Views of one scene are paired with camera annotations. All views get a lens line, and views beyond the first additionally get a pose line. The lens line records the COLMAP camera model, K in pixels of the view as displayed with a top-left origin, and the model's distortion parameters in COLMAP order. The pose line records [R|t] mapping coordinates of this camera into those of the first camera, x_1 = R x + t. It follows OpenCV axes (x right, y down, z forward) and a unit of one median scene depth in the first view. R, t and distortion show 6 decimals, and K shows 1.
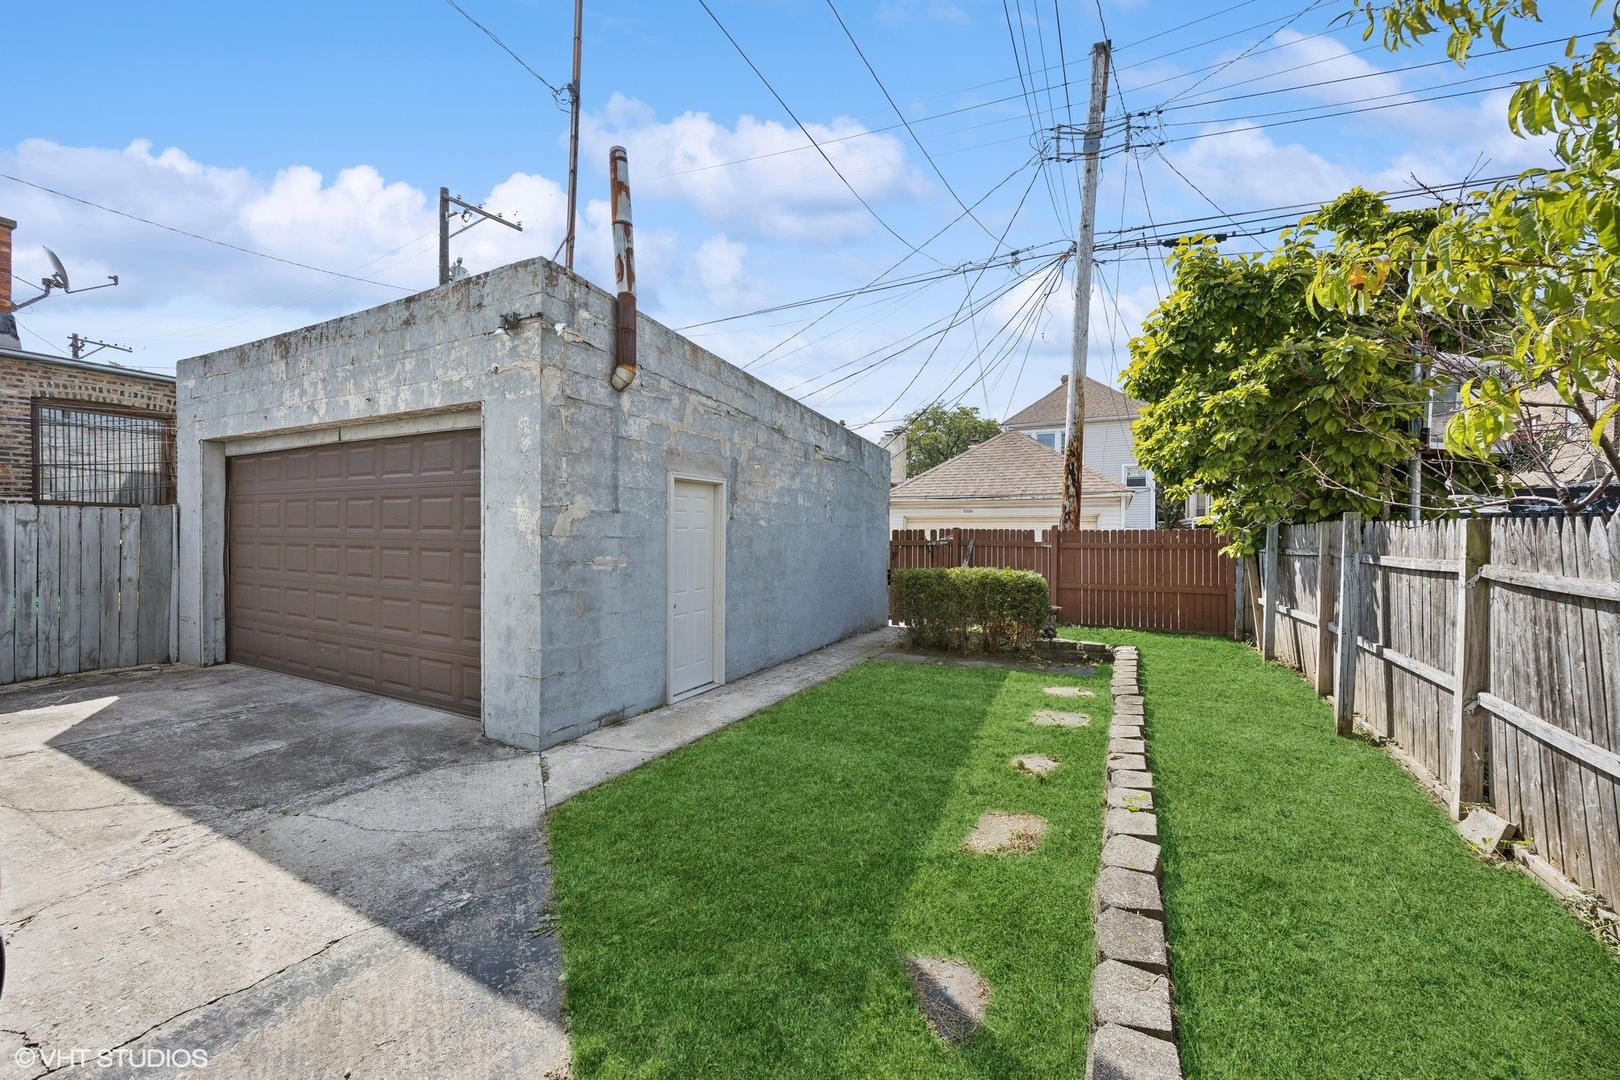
lens RADIAL K [[624.2, 0, 807.3], [0, 624.2, 538.8], [0, 0, 1]] dist [-0.001781, -0.000038]
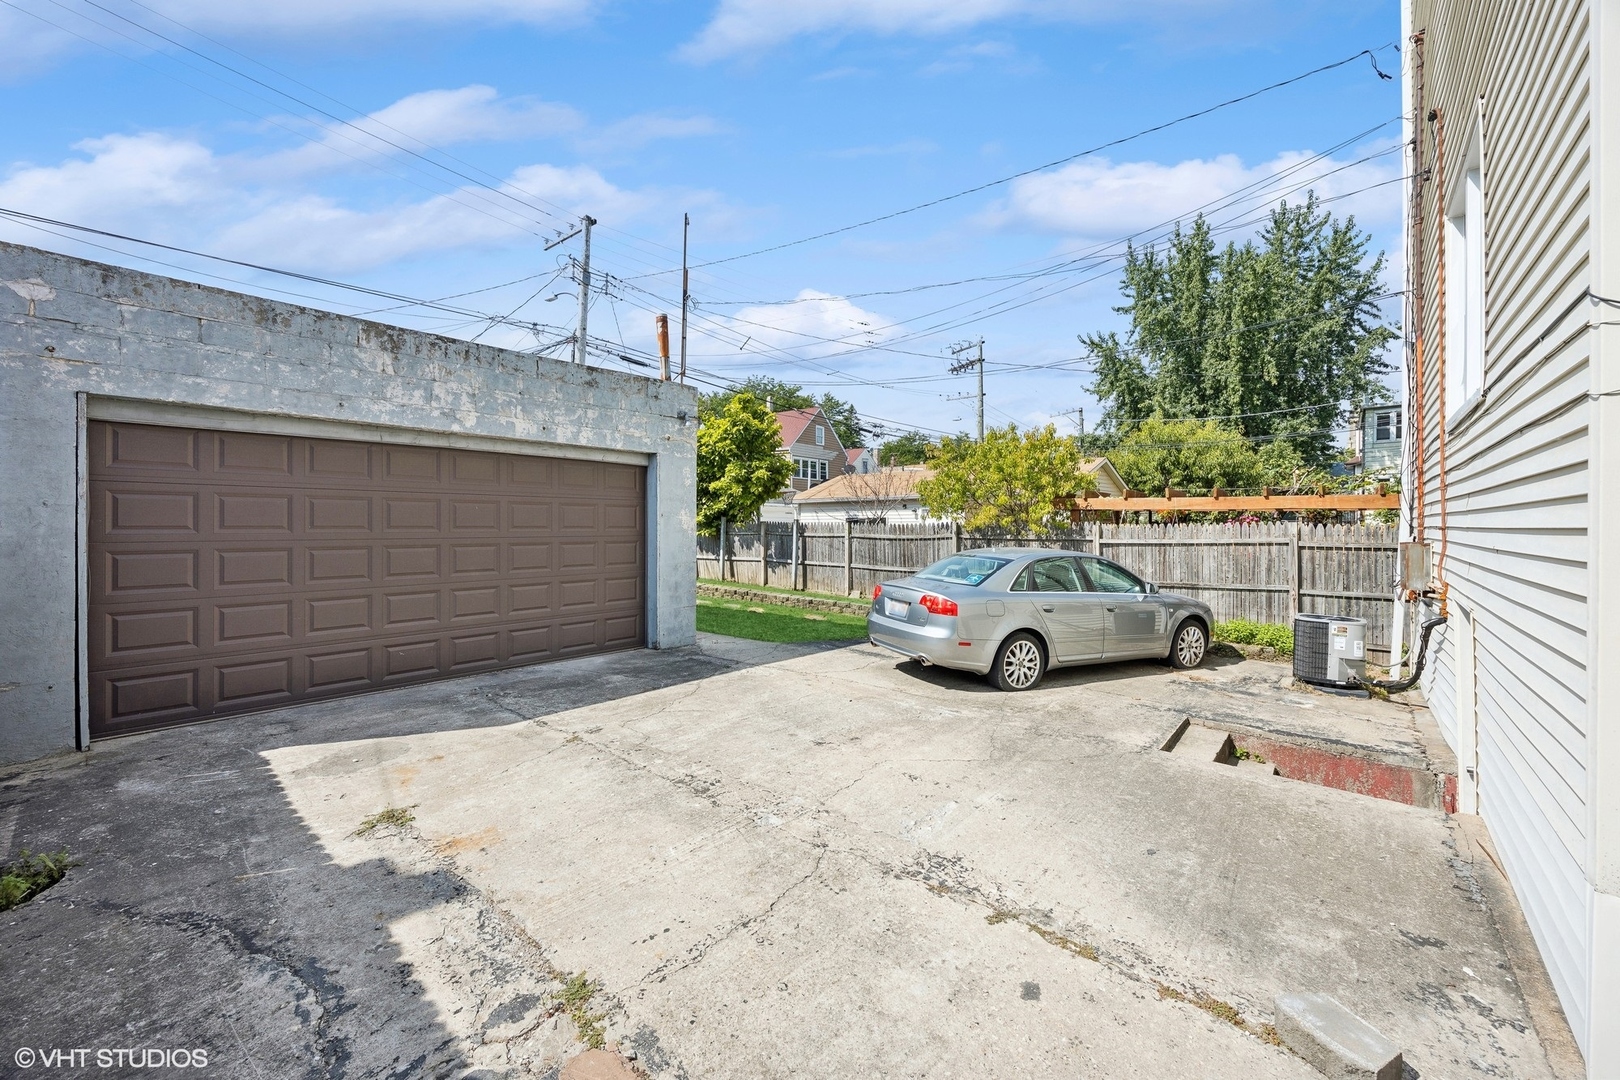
lens RADIAL K [[624.2, 0, 815.0], [0, 624.2, 526.3], [0, 0, 1]] dist [-0.001781, -0.000038]
pose [[0.227443, -0.009738, 0.973743, -2.039138], [0.011914, 0.999903, 0.007216, -0.027007], [-0.973718, 0.009959, 0.227537, 0.186674]]
